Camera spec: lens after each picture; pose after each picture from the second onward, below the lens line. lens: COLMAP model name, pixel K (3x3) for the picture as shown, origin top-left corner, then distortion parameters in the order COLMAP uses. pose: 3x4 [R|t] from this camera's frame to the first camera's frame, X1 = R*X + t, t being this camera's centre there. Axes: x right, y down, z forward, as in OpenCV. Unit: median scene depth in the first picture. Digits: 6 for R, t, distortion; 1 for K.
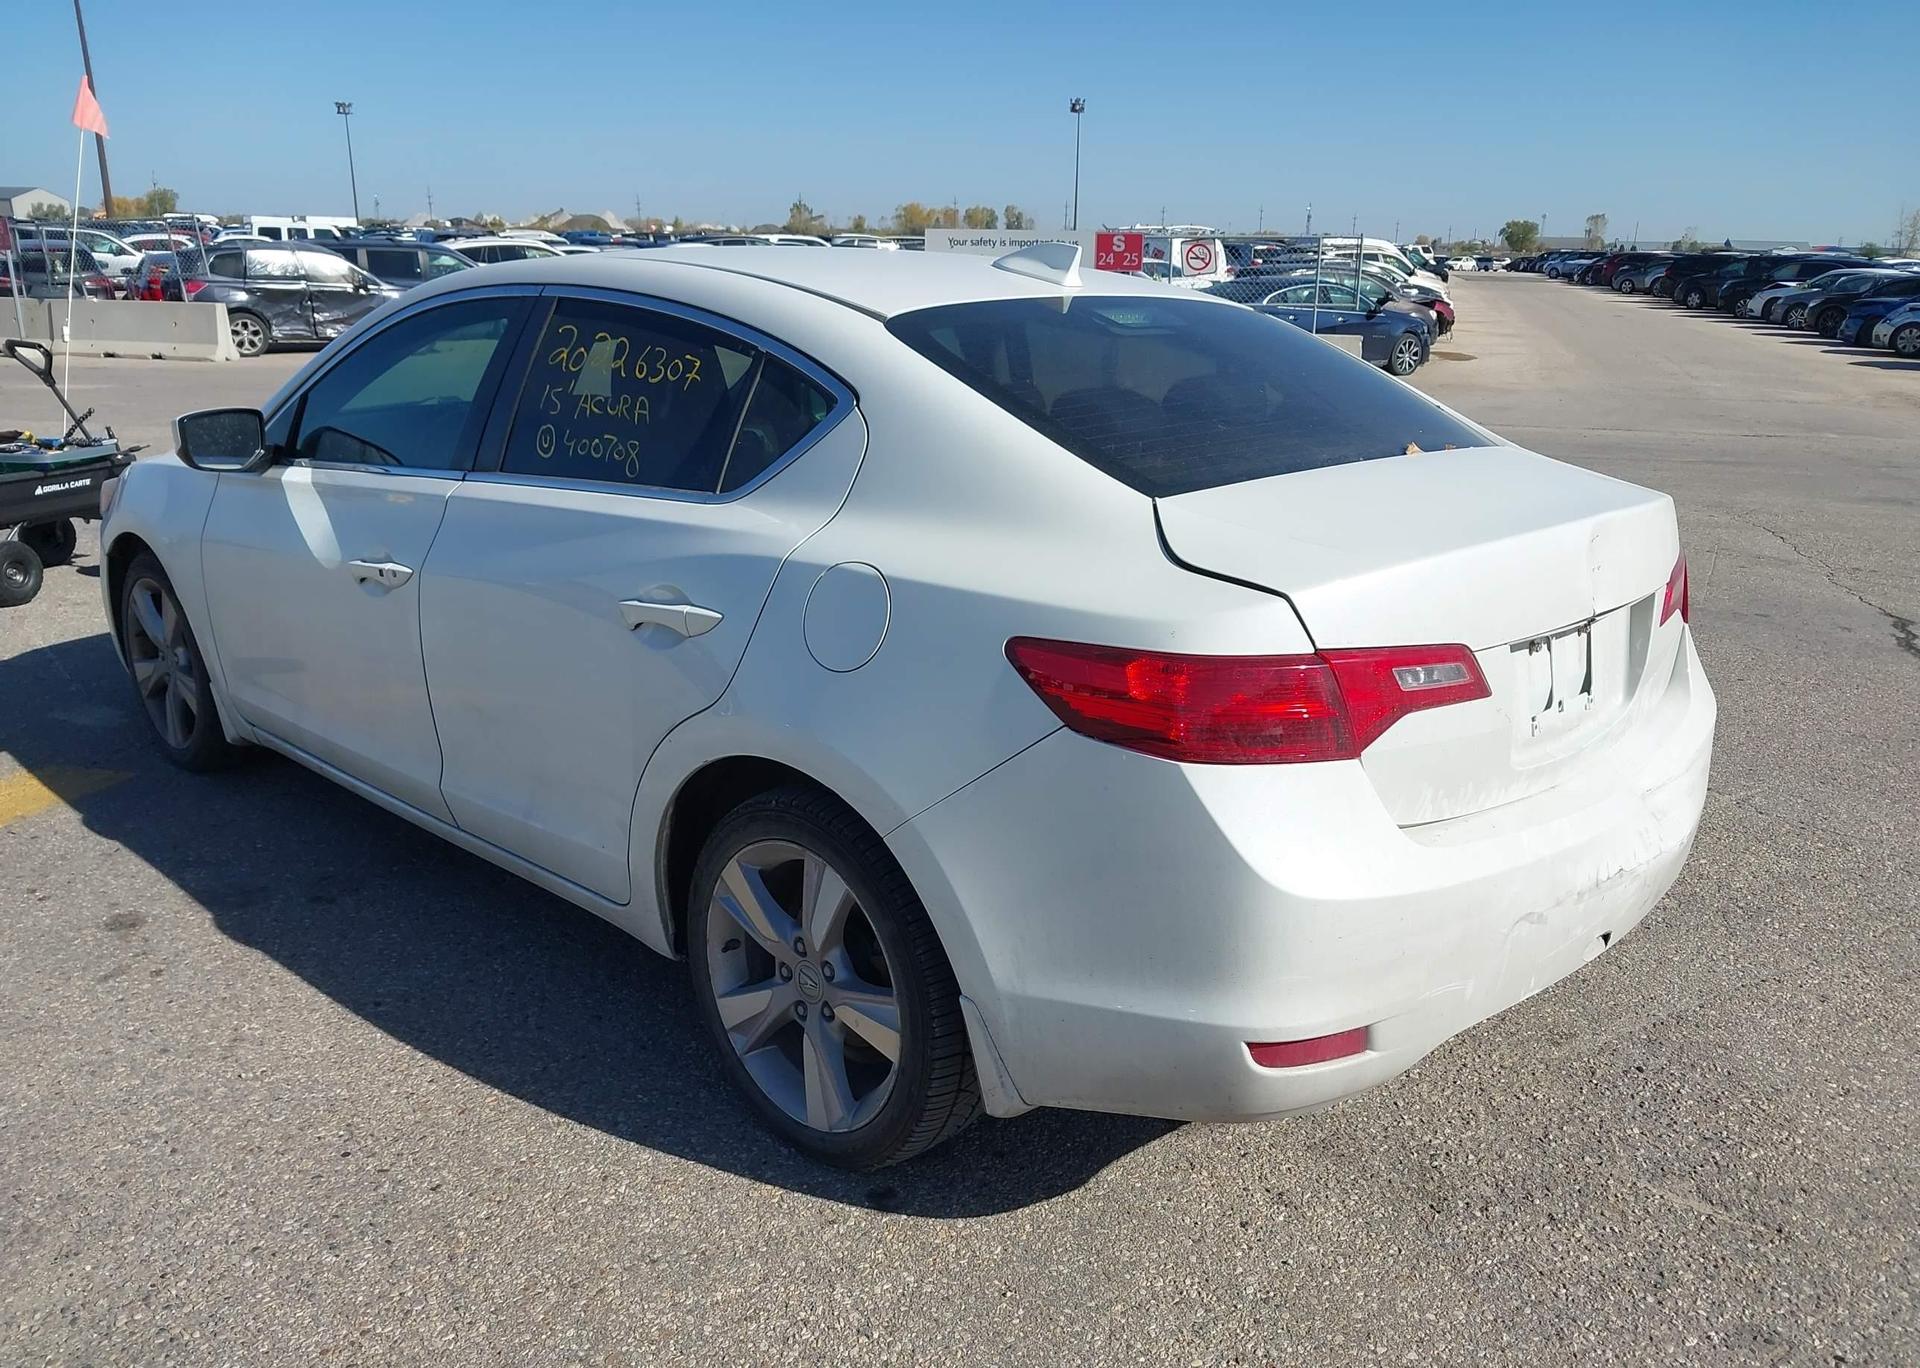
lens RADIAL K [[1543.2, 0, 957.5], [0, 1543.2, 704.0], [0, 0, 1]] dist [0.006516, -0.014104]
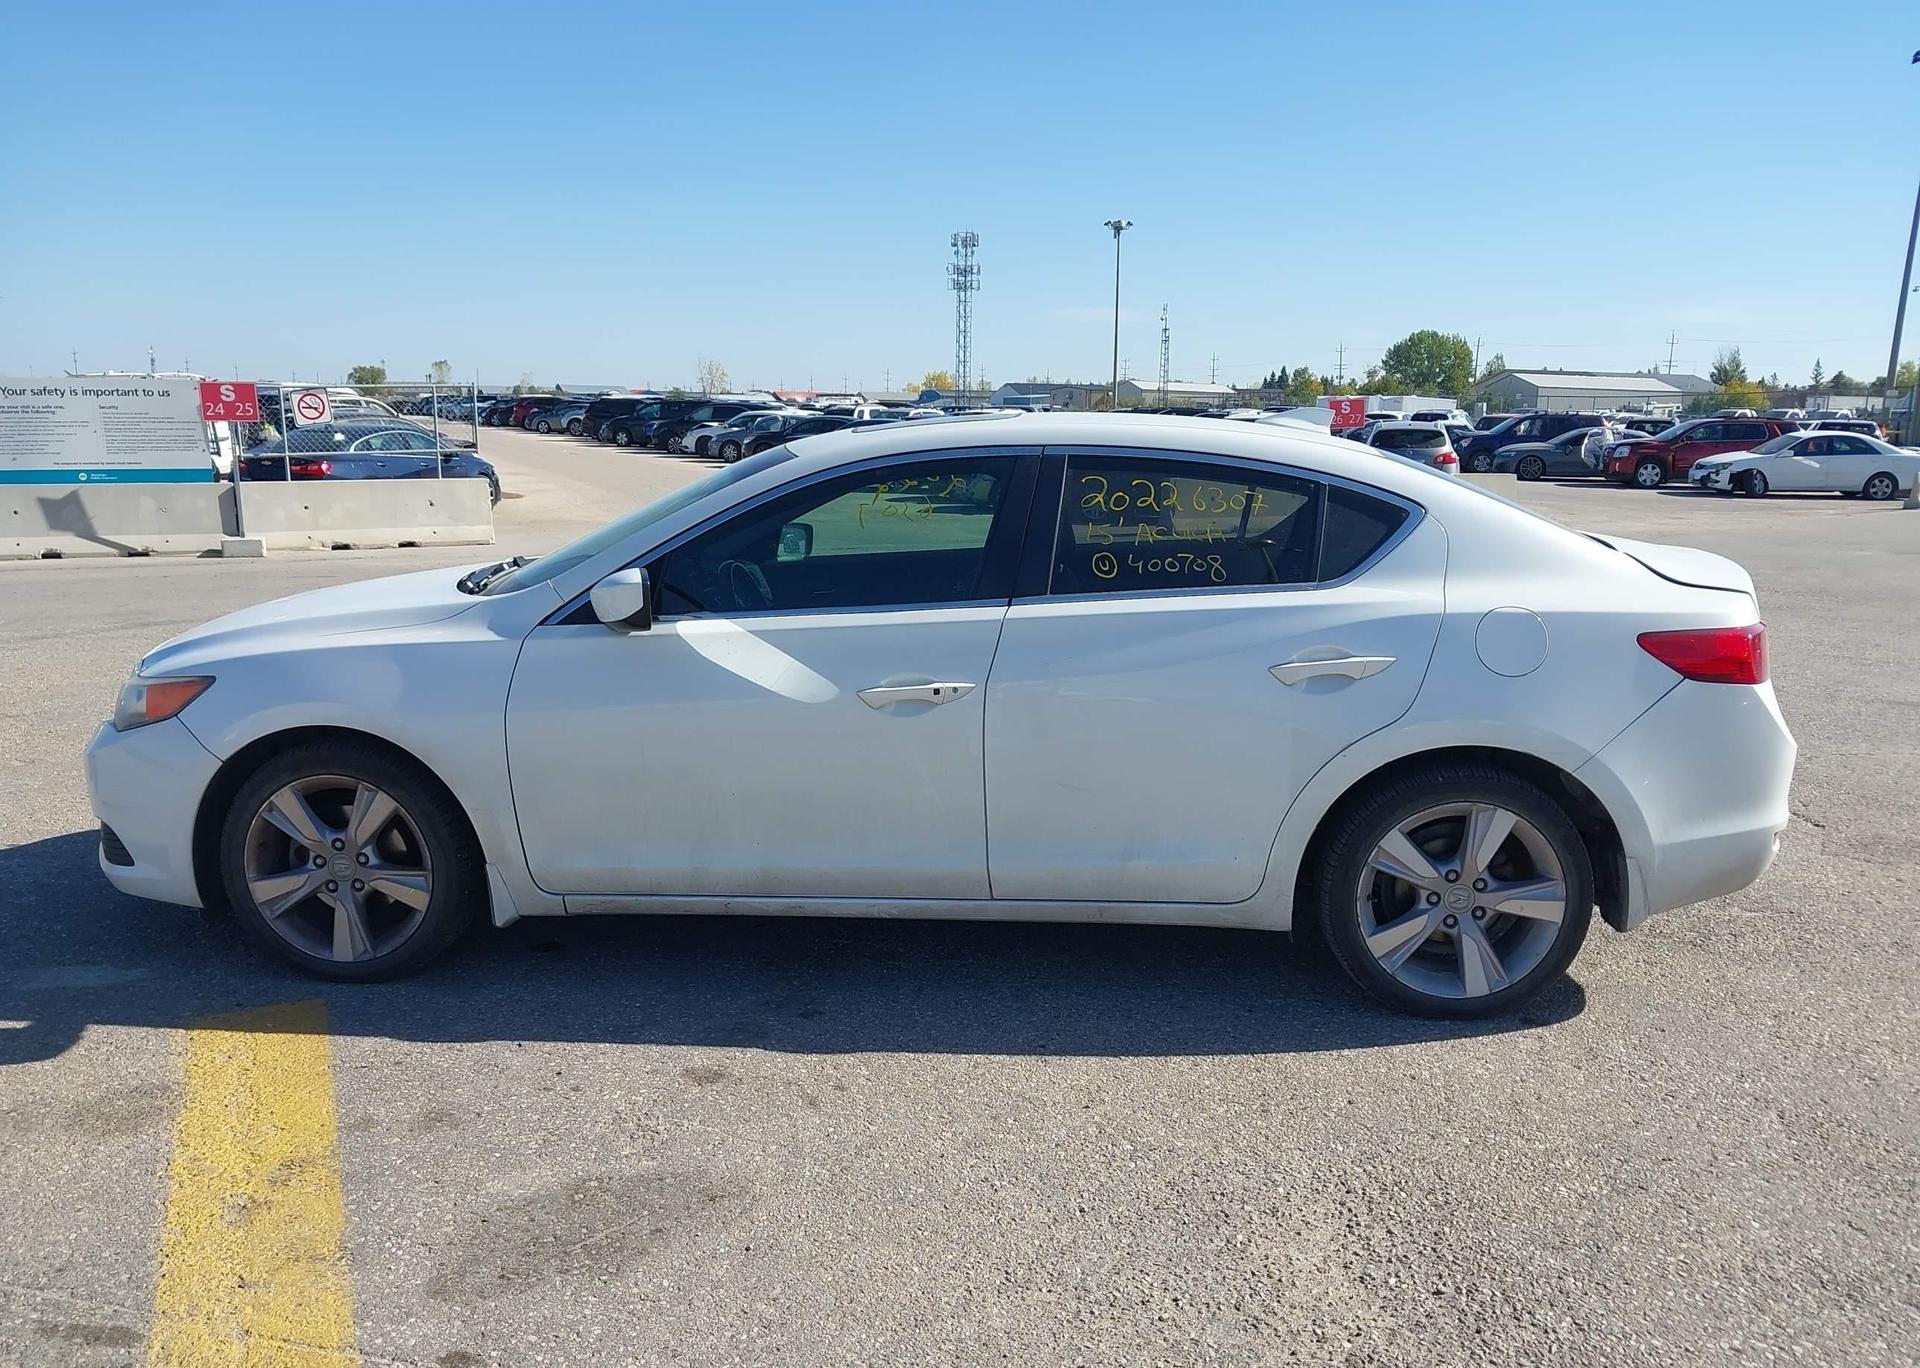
lens RADIAL K [[1543.2, 0, 964.7], [0, 1543.2, 677.2], [0, 0, 1]] dist [0.006516, -0.014104]
pose [[0.758556, -0.119247, 0.640604, -1.231785], [0.185587, 0.981932, -0.036975, -0.055149], [-0.624620, 0.146935, 0.766981, 0.112681]]
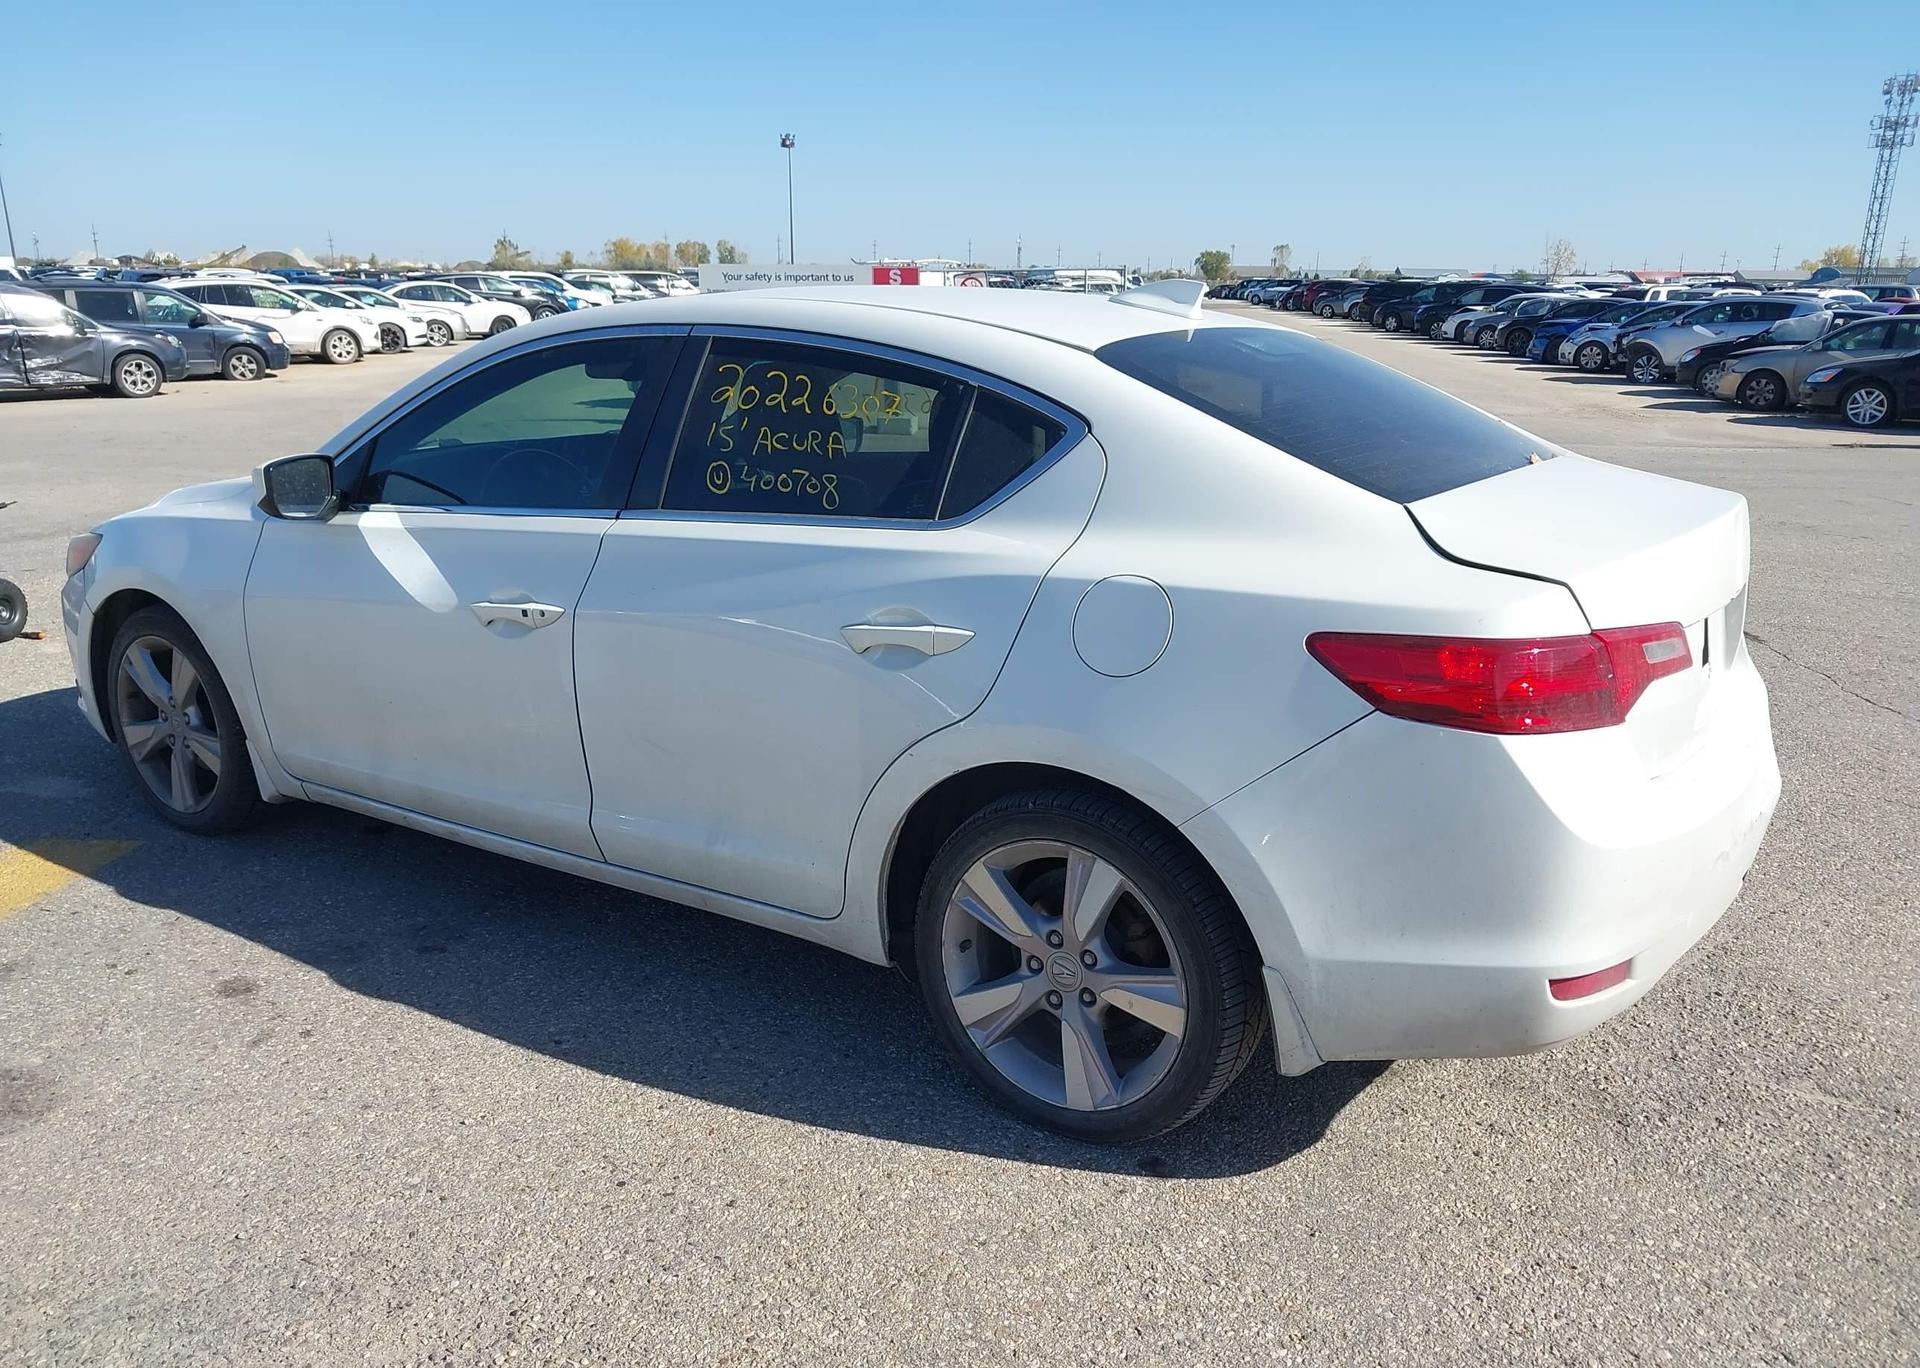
lens RADIAL K [[1543.2, 0, 951.5], [0, 1543.2, 692.8], [0, 0, 1]] dist [0.006516, -0.014104]
pose [[0.984113, -0.054854, 0.168859, -0.306452], [0.059298, 0.998011, -0.021383, 0.005257], [-0.167350, 0.031056, 0.985408, -0.038549]]
